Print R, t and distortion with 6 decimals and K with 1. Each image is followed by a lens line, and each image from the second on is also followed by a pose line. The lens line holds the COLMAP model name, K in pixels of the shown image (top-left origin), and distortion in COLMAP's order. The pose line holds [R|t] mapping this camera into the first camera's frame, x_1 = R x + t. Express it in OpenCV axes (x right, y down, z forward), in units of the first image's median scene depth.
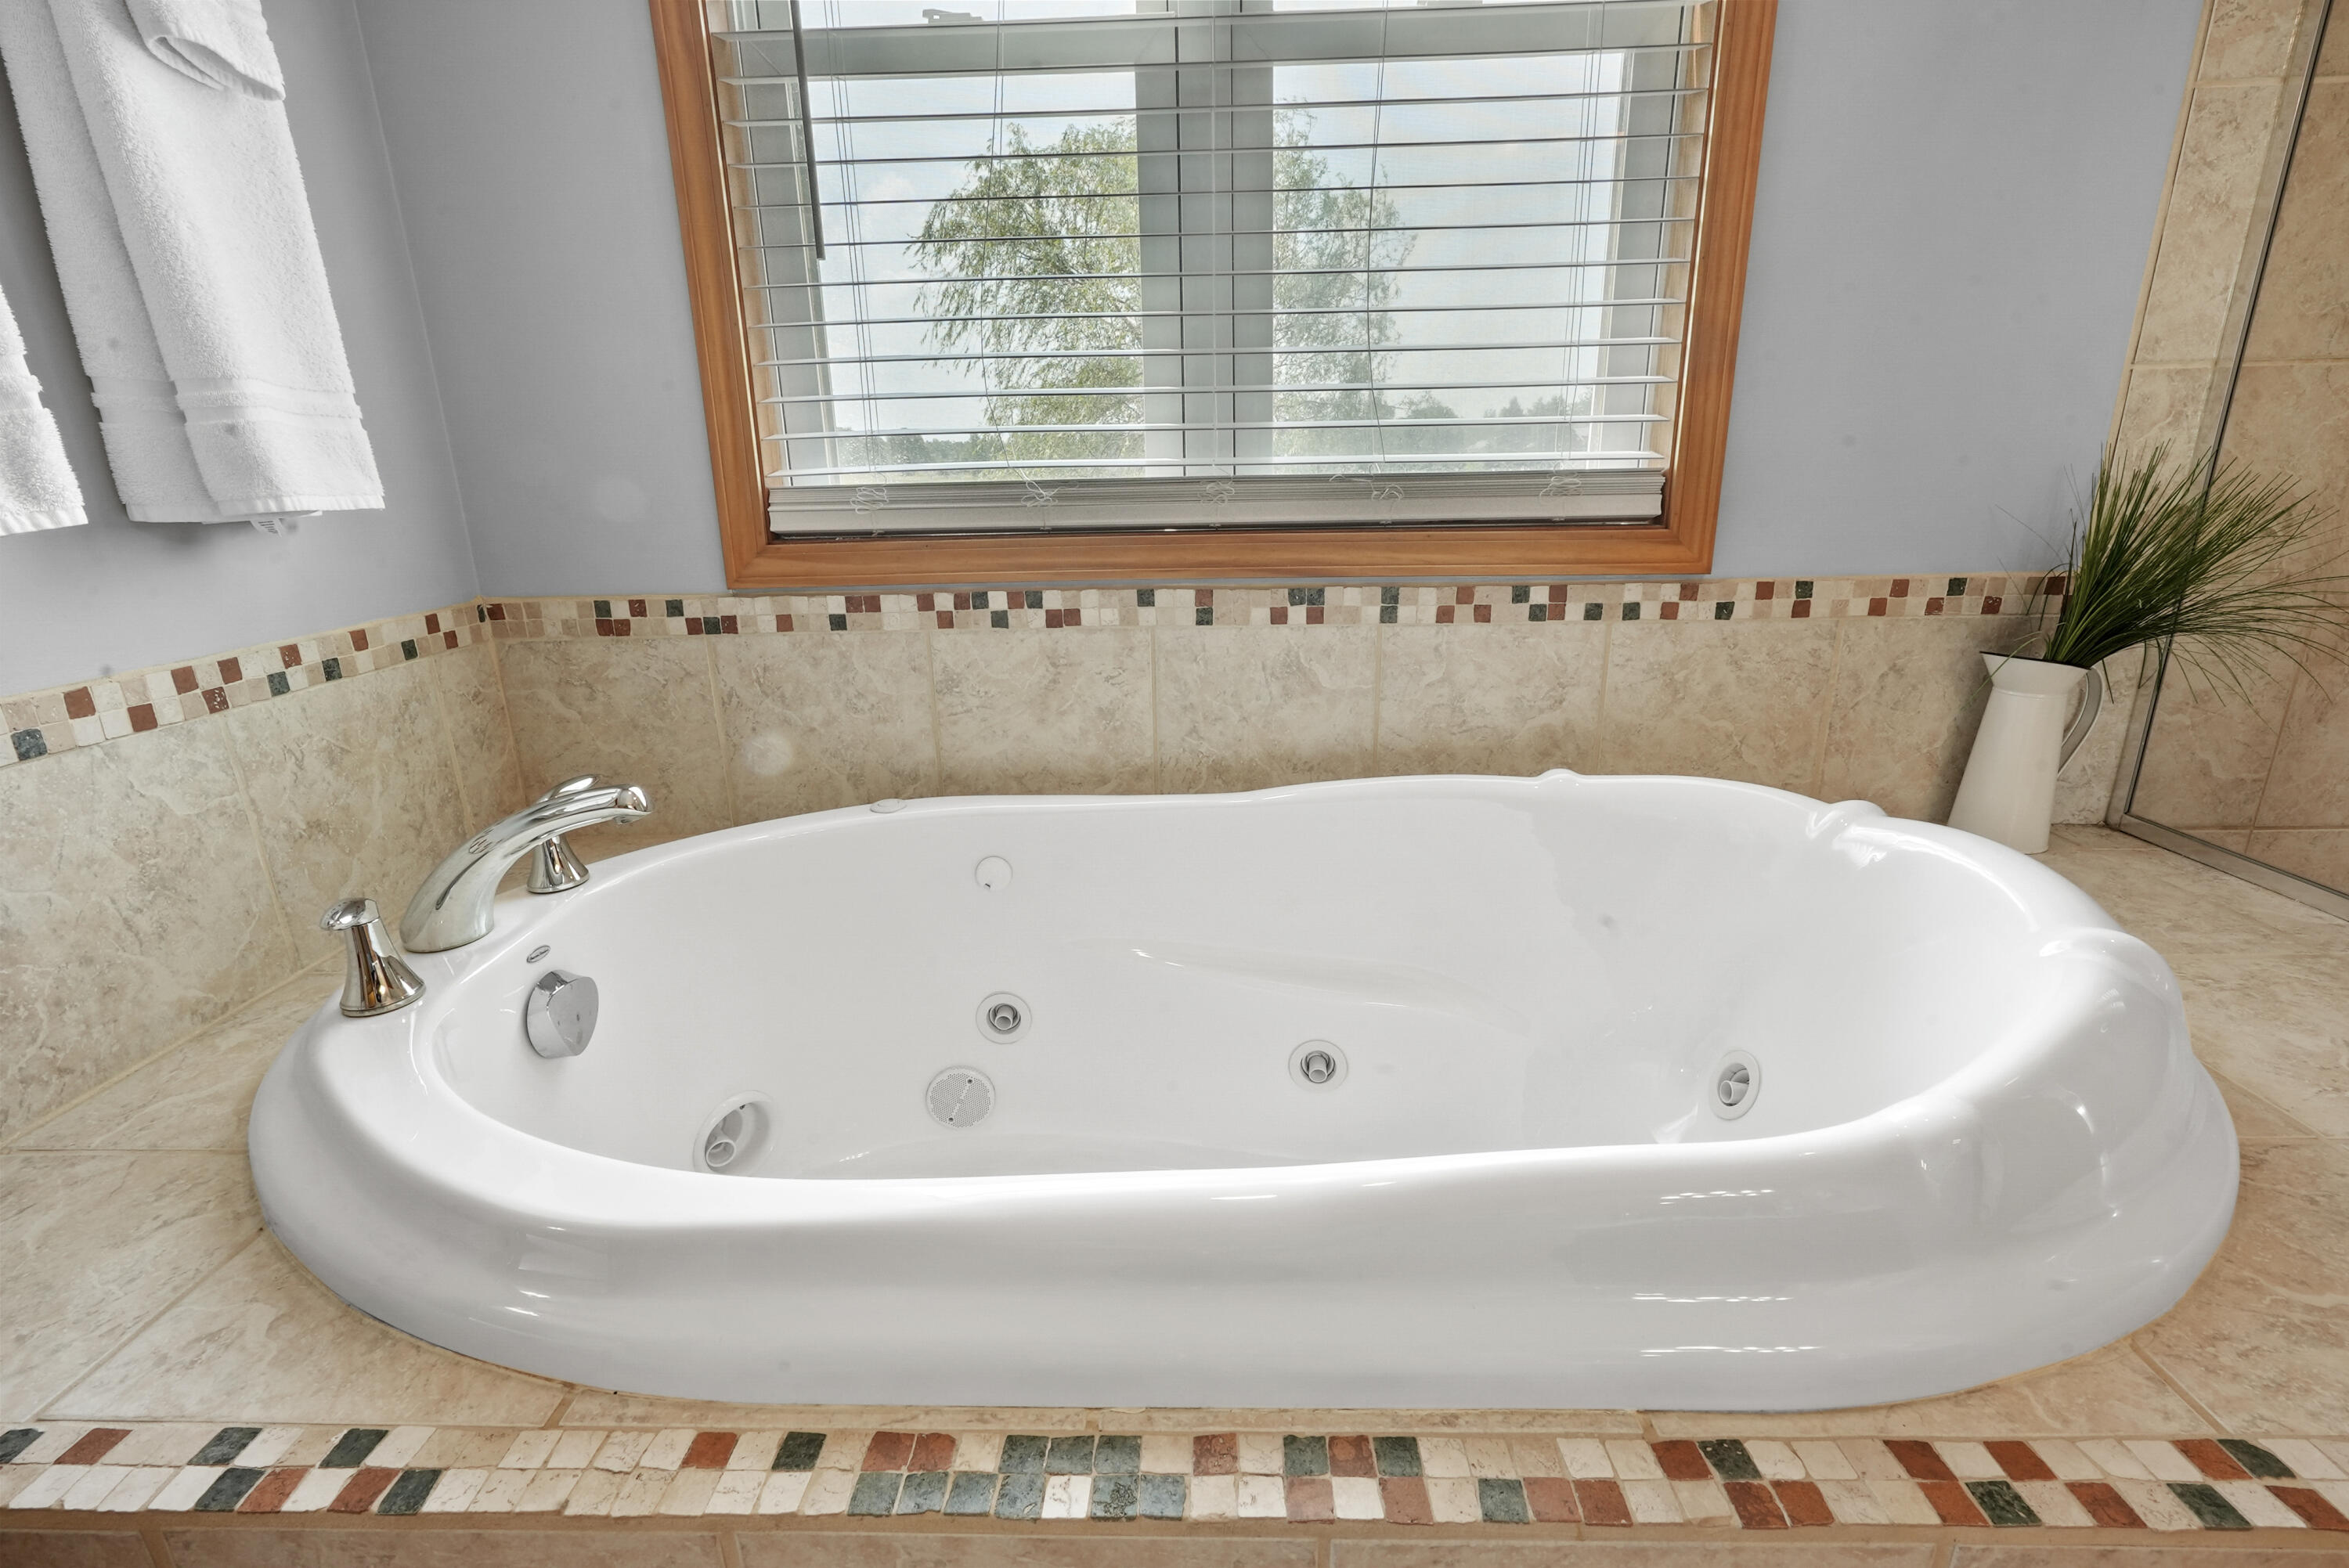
lens RADIAL K [[1071.5, 0, 1182.1], [0, 1071.5, 772.7], [0, 0, 1]] dist [-0.012573, 0.005990]
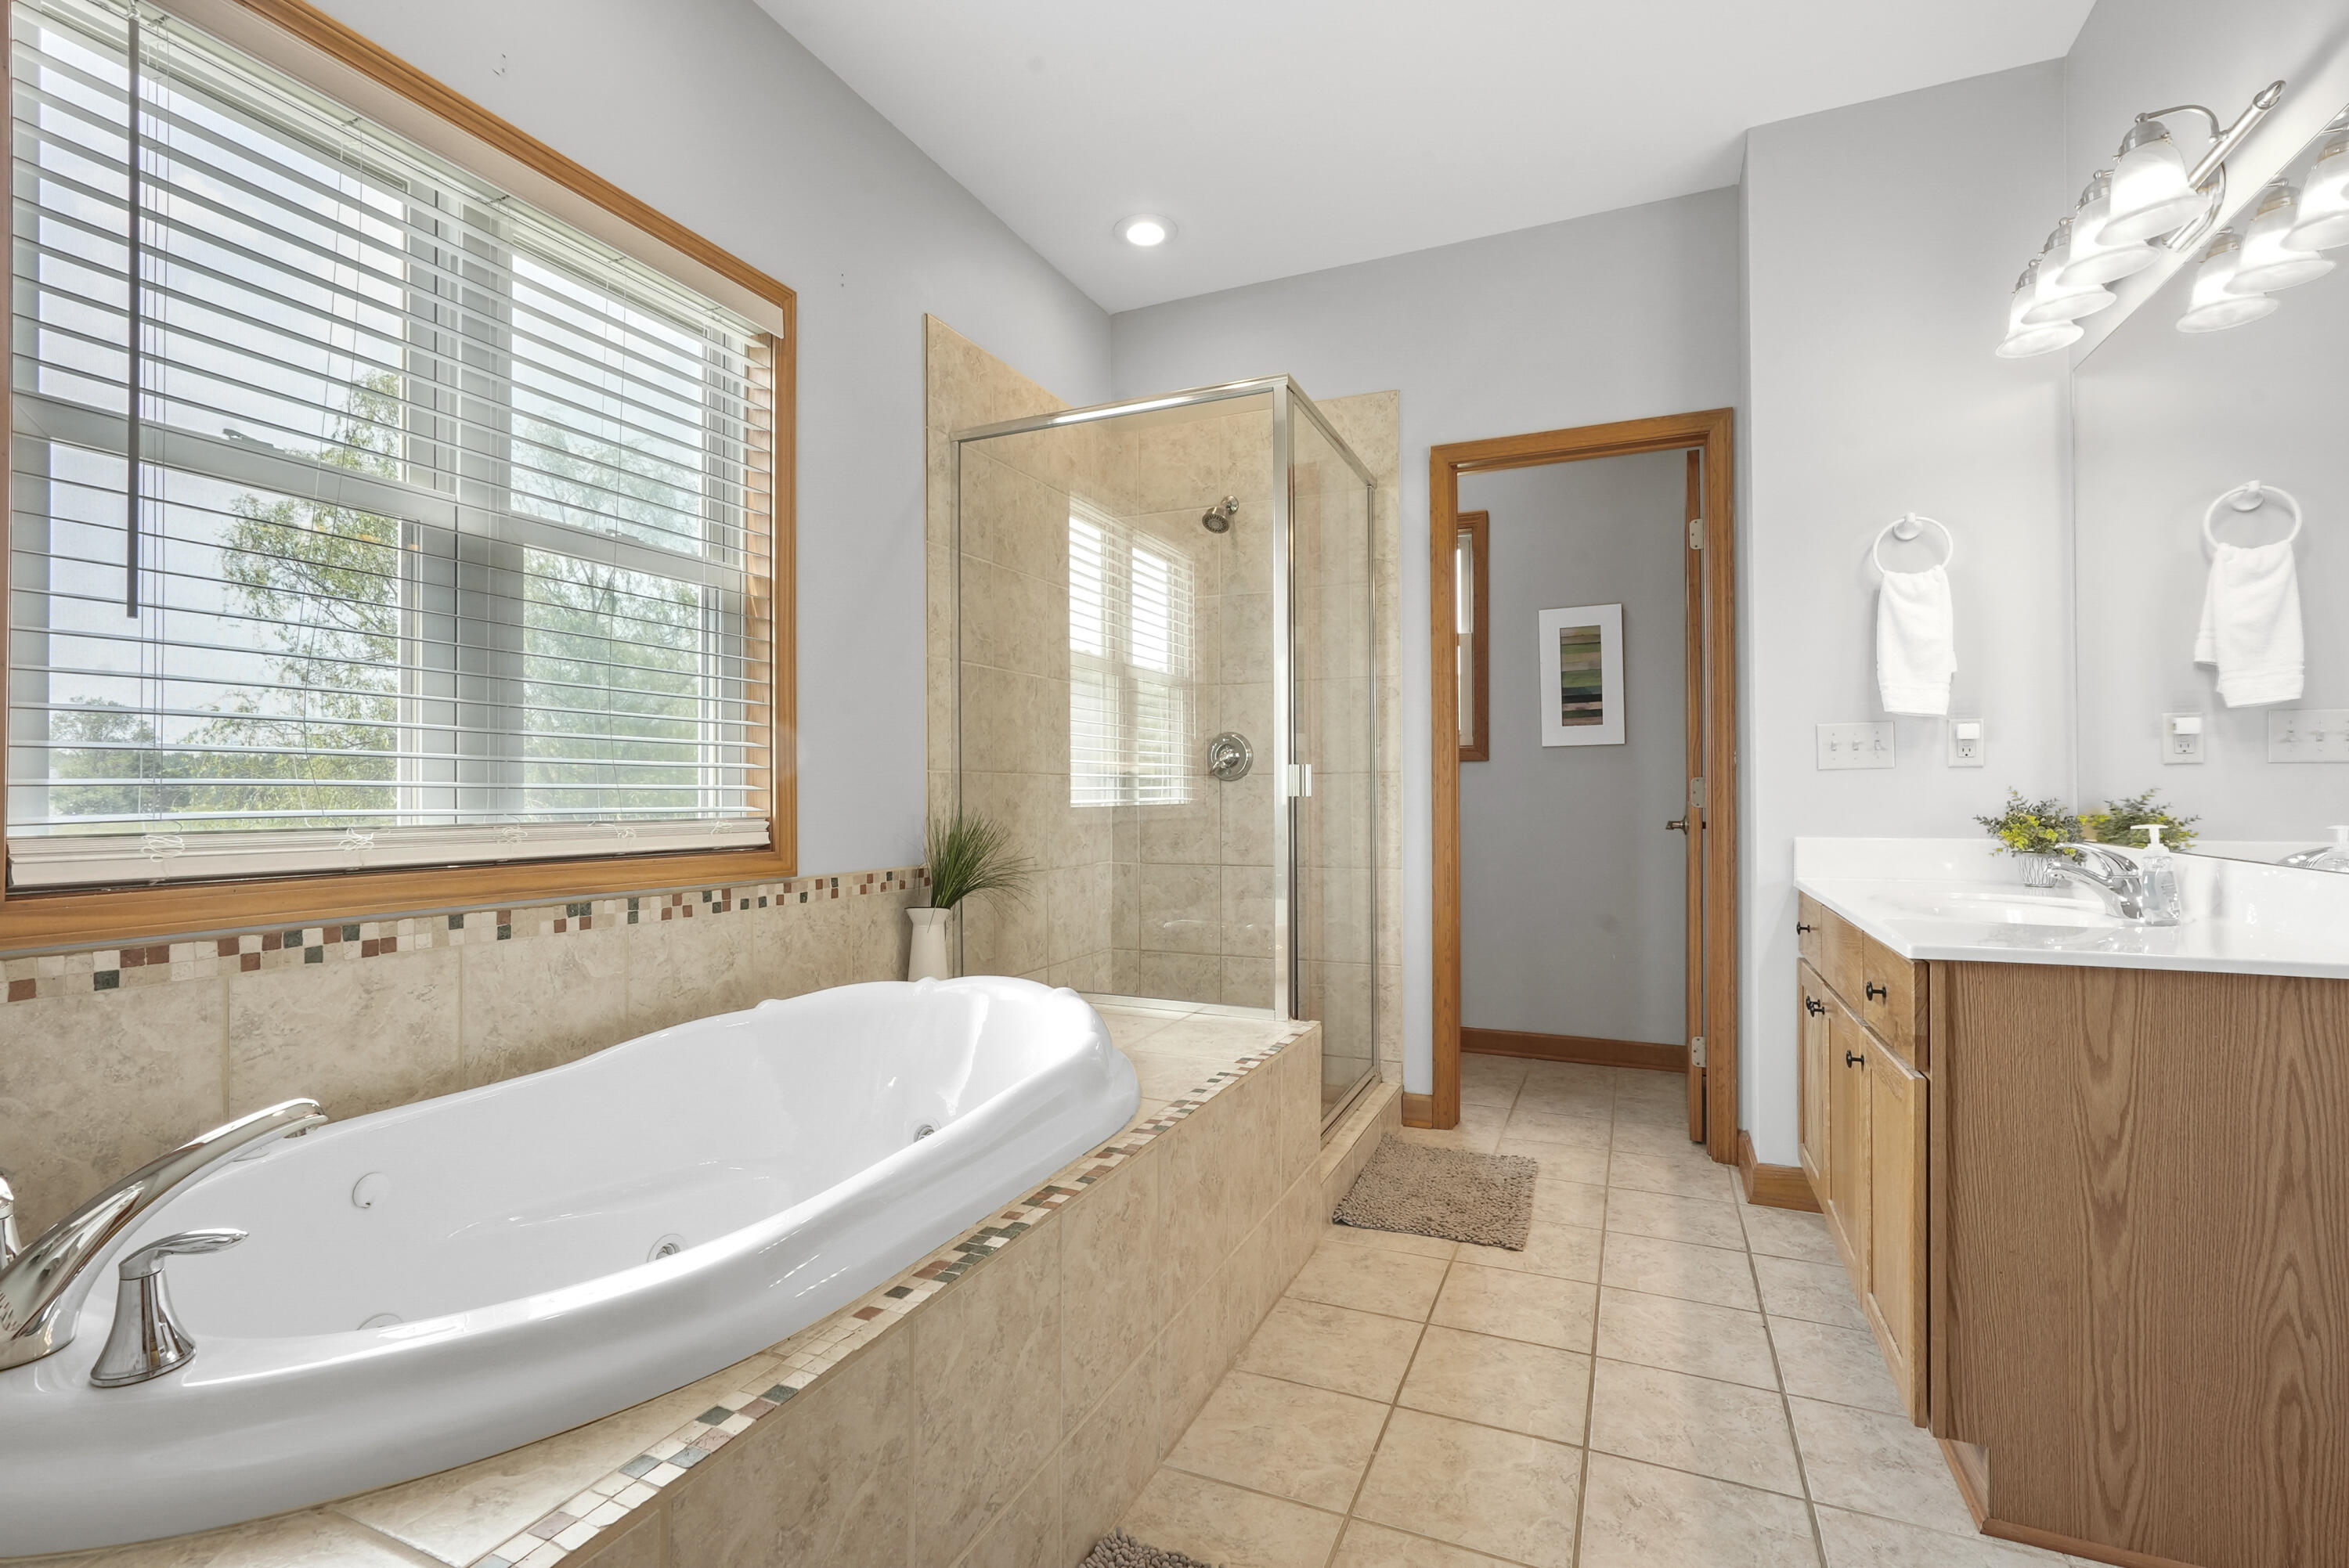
lens RADIAL K [[1071.5, 0, 1167.9], [0, 1071.5, 782.4], [0, 0, 1]] dist [-0.012573, 0.005990]
pose [[0.379976, 0.030784, 0.924484, -0.834618], [0.259933, 0.955620, -0.138656, 0.058893], [-0.887724, 0.292990, 0.355111, -0.169463]]
